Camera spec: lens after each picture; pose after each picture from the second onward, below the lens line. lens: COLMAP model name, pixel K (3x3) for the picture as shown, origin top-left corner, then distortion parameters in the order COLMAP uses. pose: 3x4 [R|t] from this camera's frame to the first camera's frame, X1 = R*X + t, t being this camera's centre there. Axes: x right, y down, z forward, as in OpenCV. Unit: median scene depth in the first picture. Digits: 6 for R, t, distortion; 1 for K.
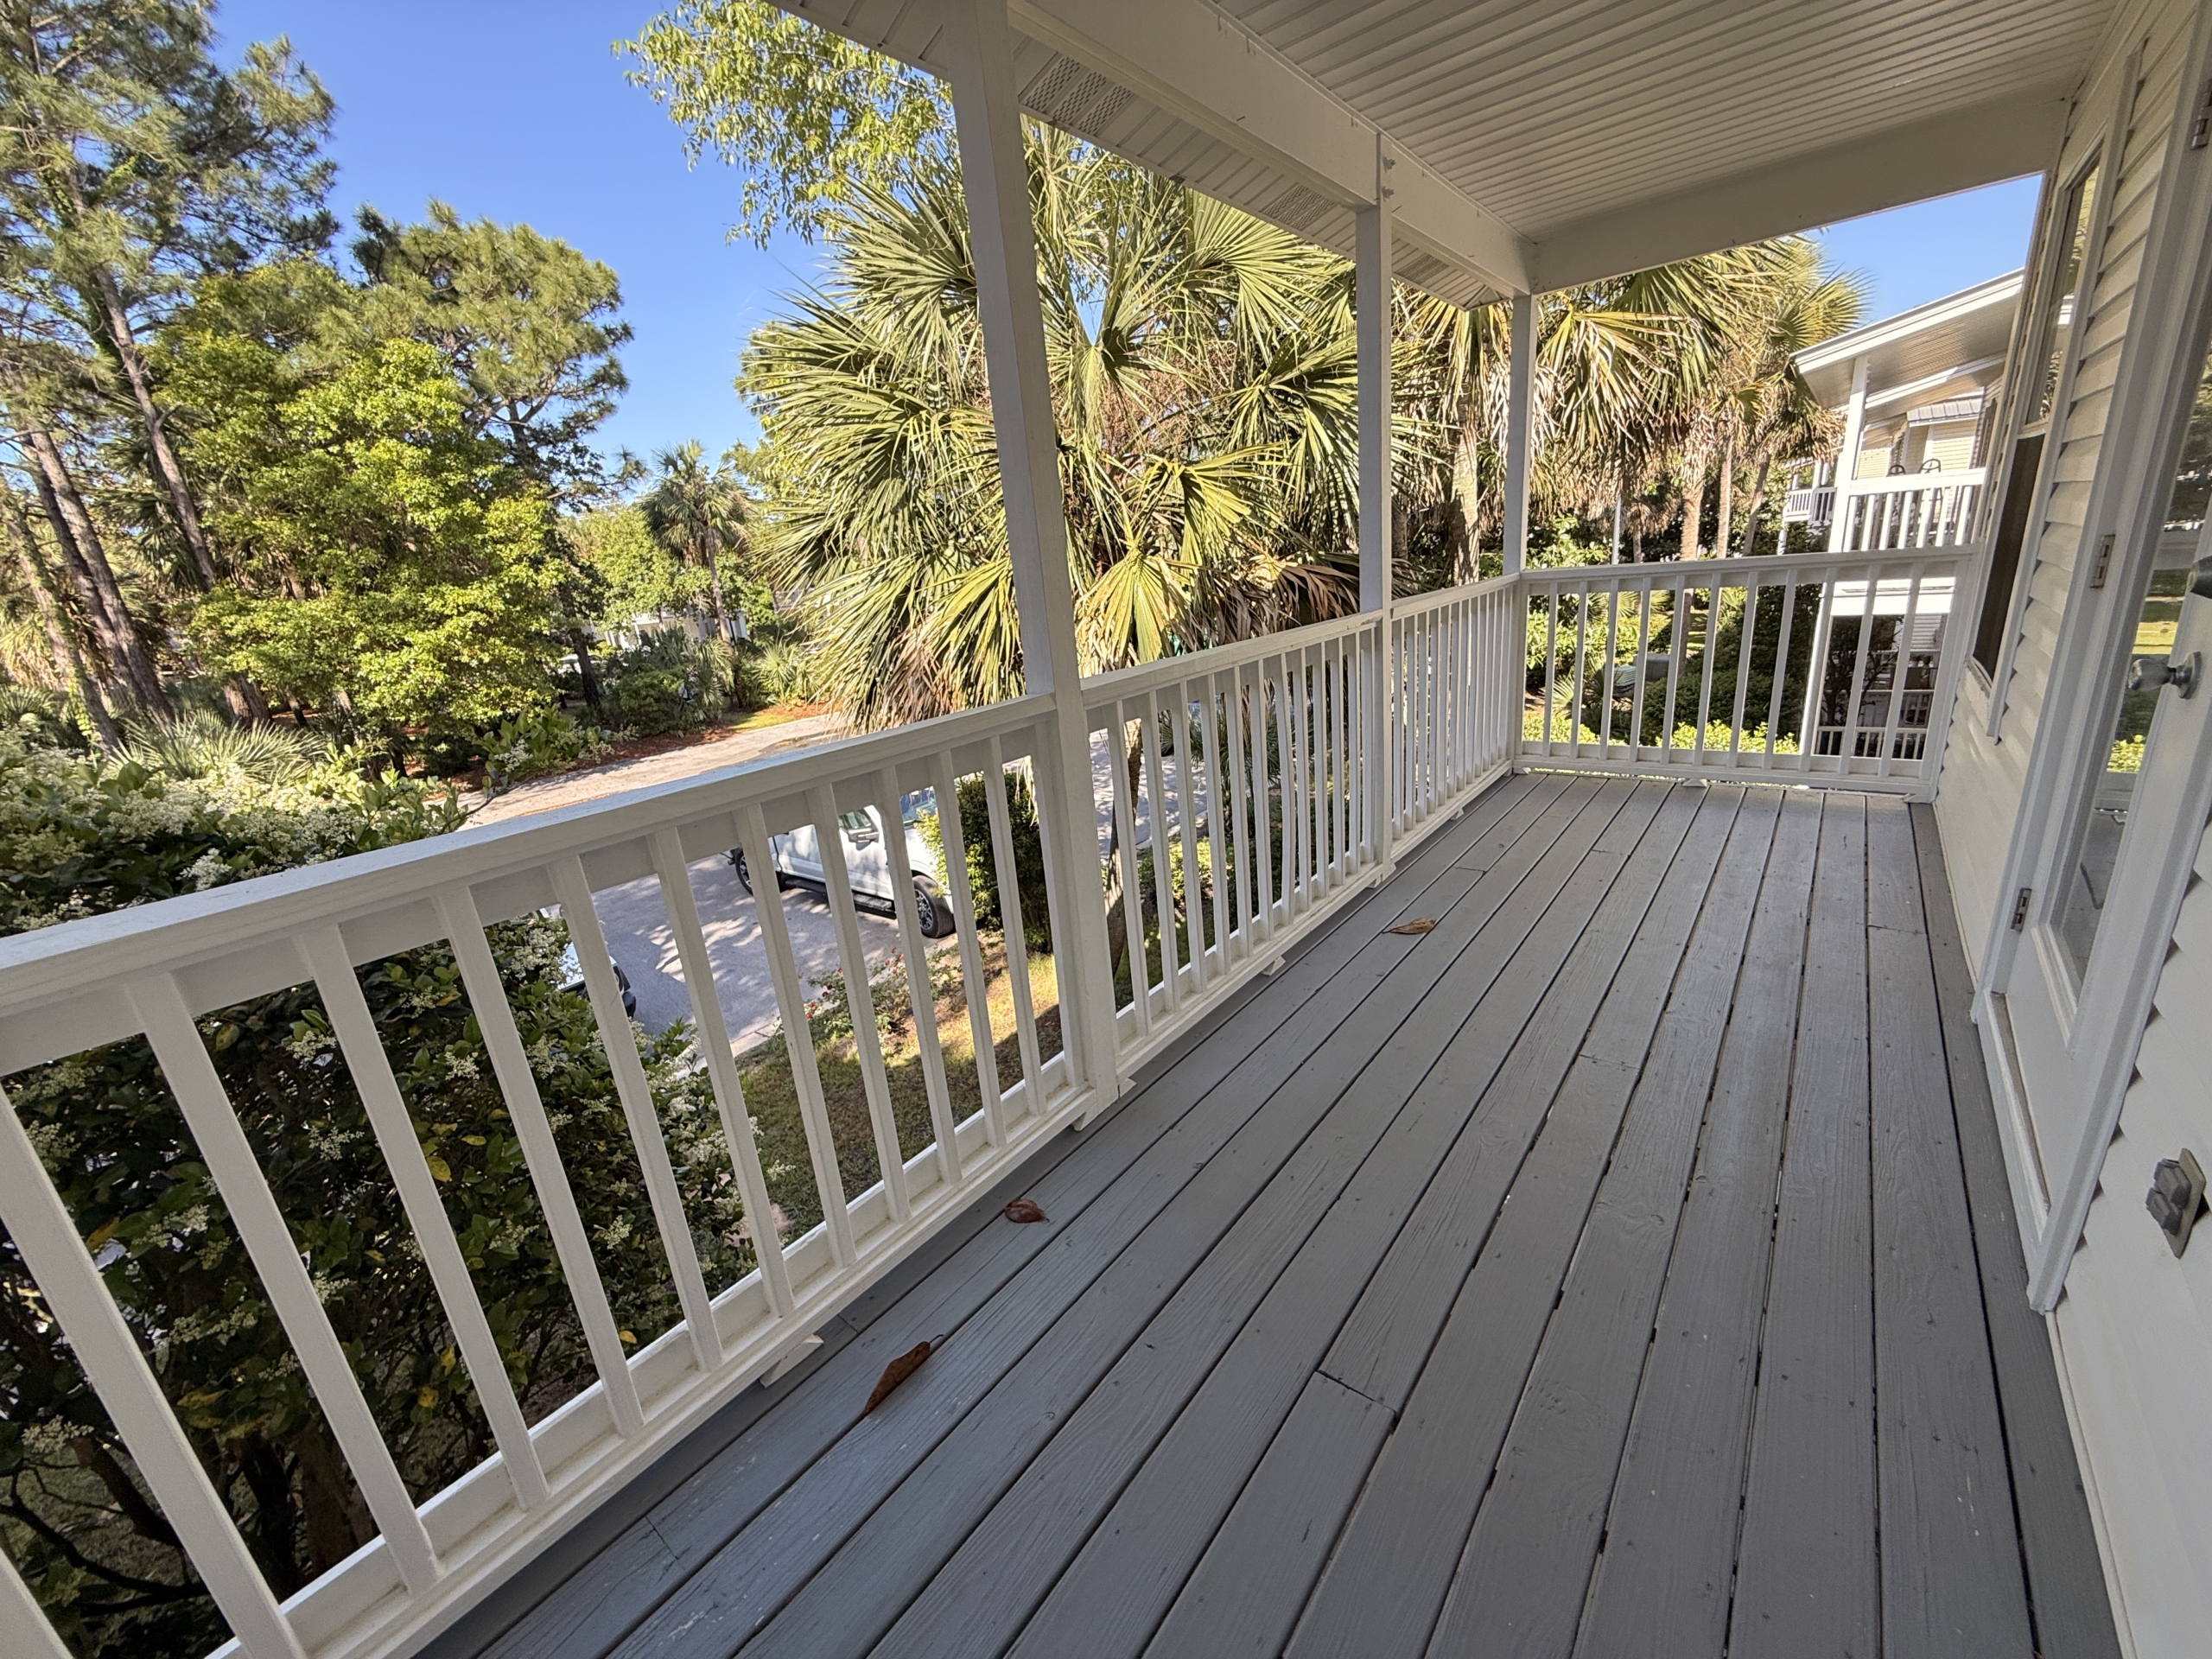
lens RADIAL K [[882.8, 0, 1106.0], [0, 882.8, 829.5], [0, 0, 1]] dist [-0.000203, -0.000013]
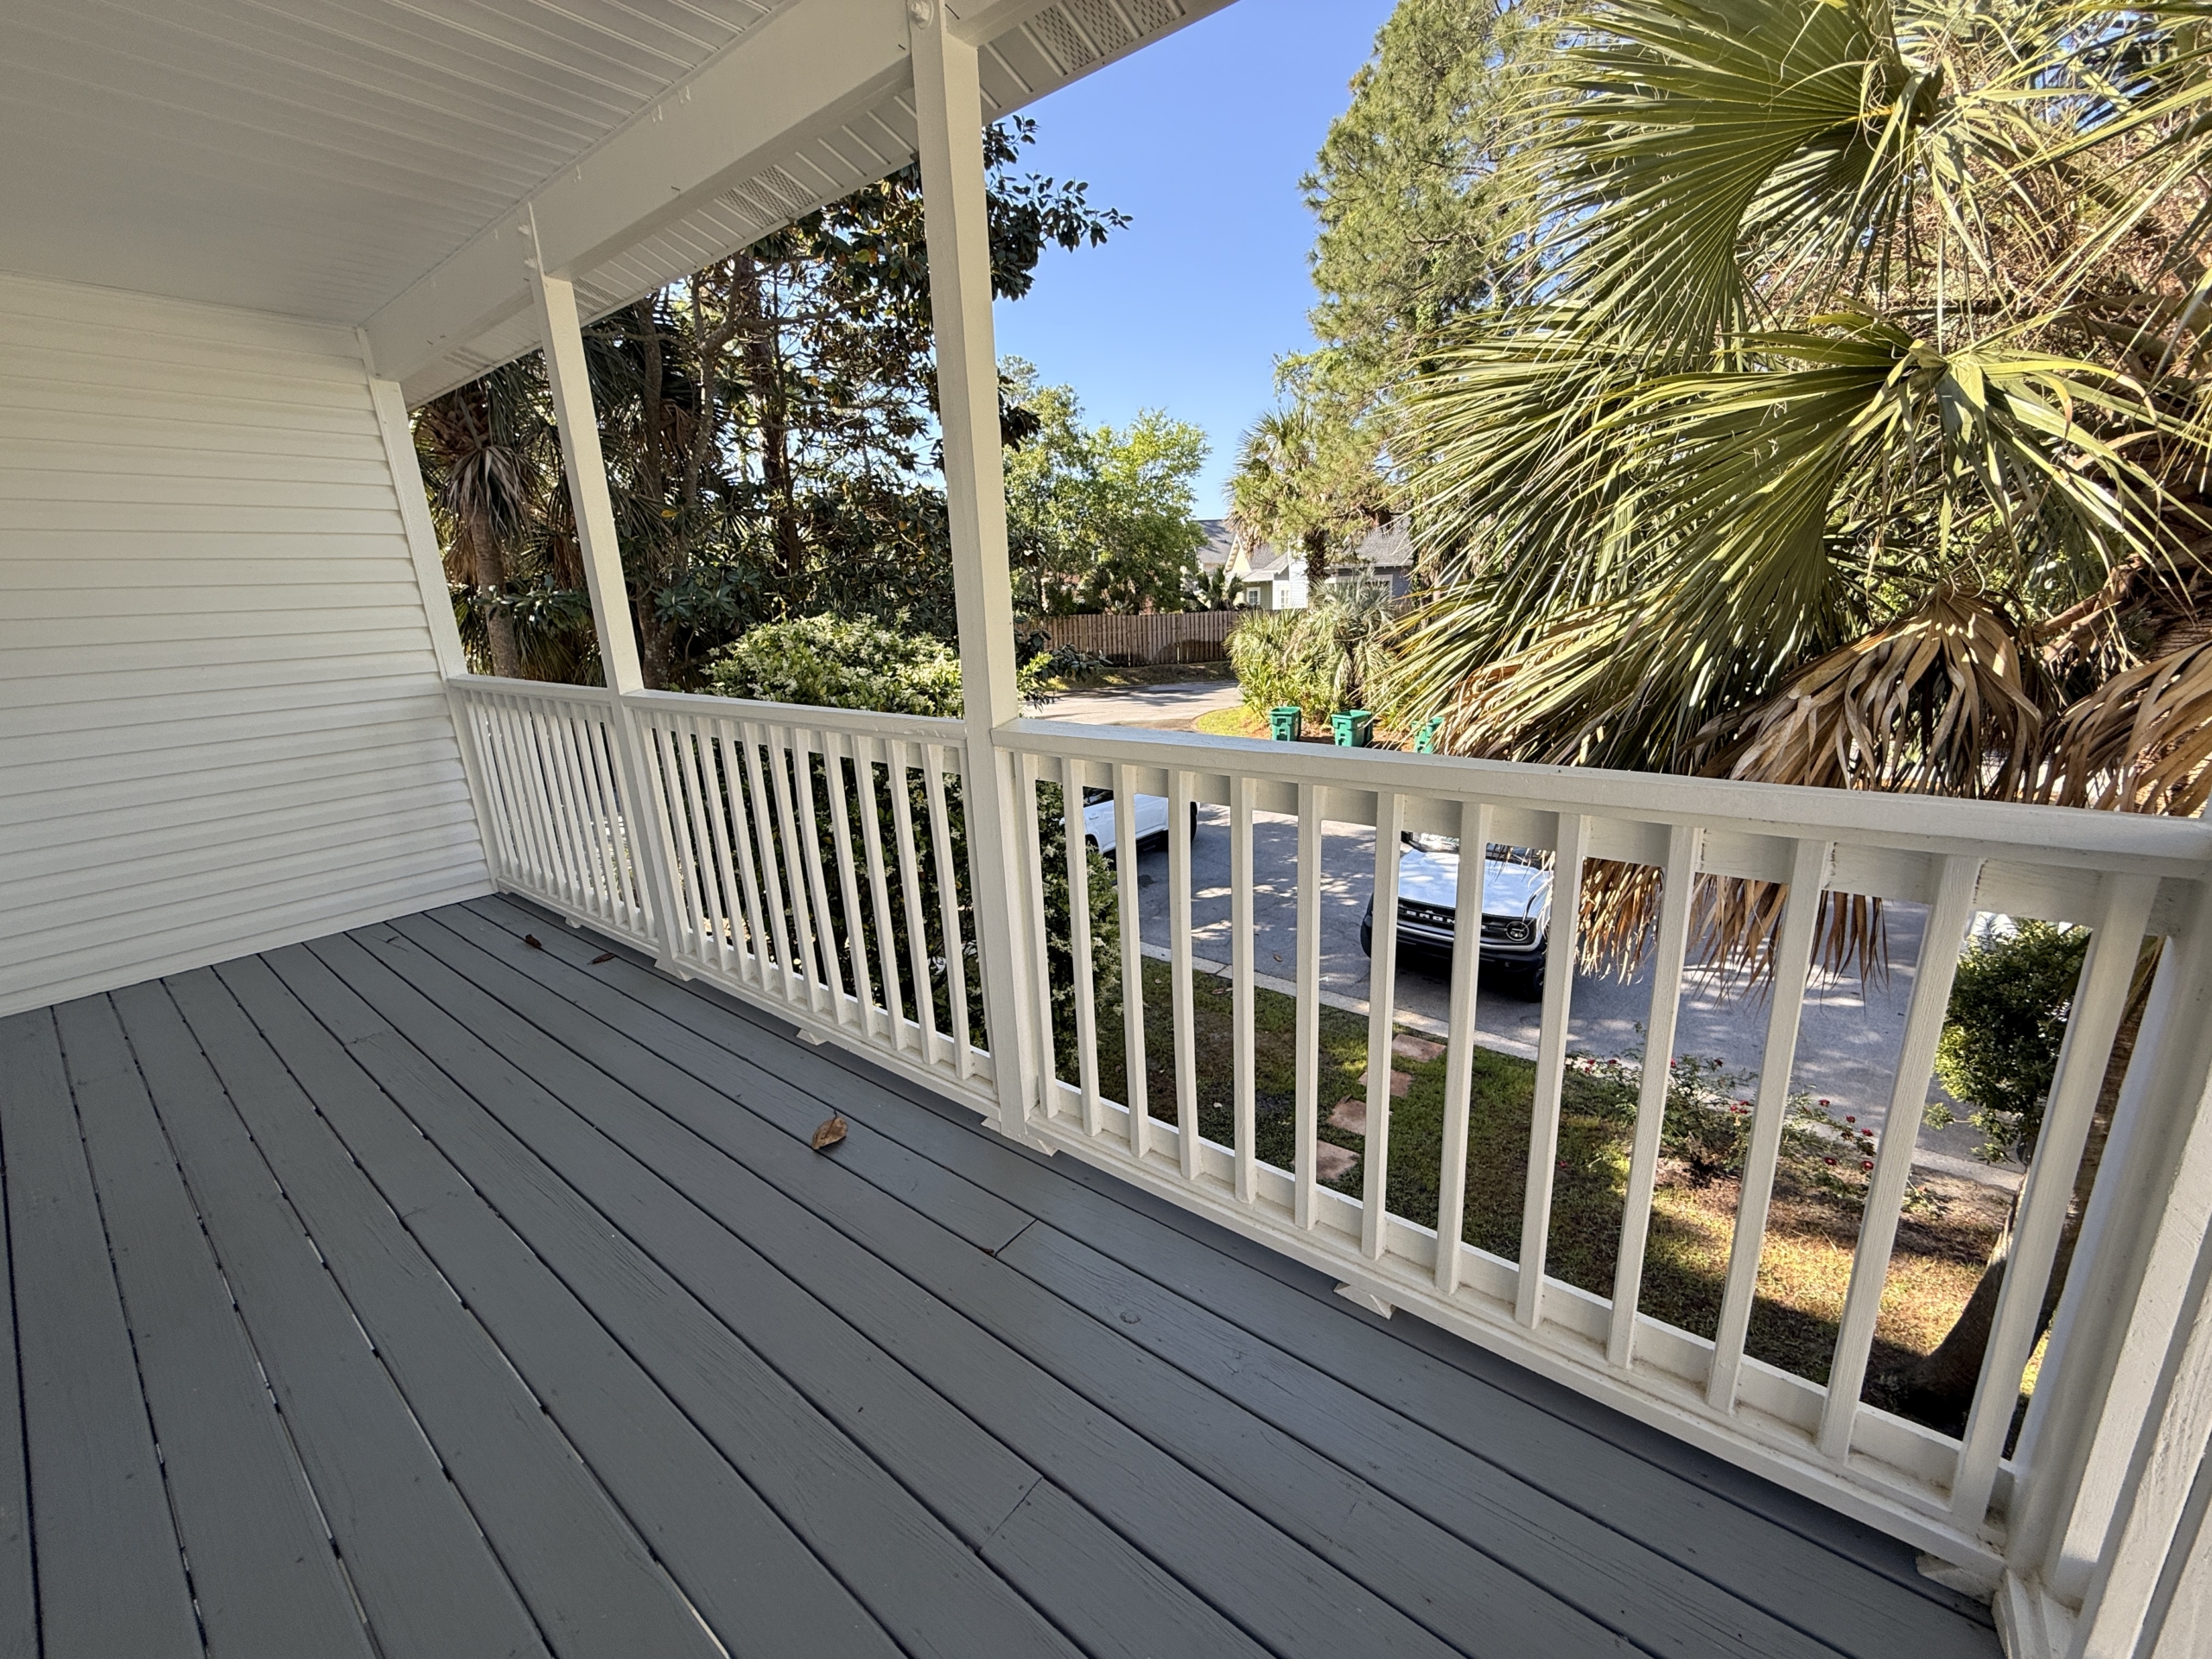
lens RADIAL K [[882.8, 0, 1106.0], [0, 882.8, 829.5], [0, 0, 1]] dist [-0.000203, -0.000013]
pose [[0.013734, 0.358065, -0.933596, 0.400201], [-0.245384, 0.906339, 0.344001, -0.181646], [0.969329, 0.224365, 0.100311, 0.461698]]
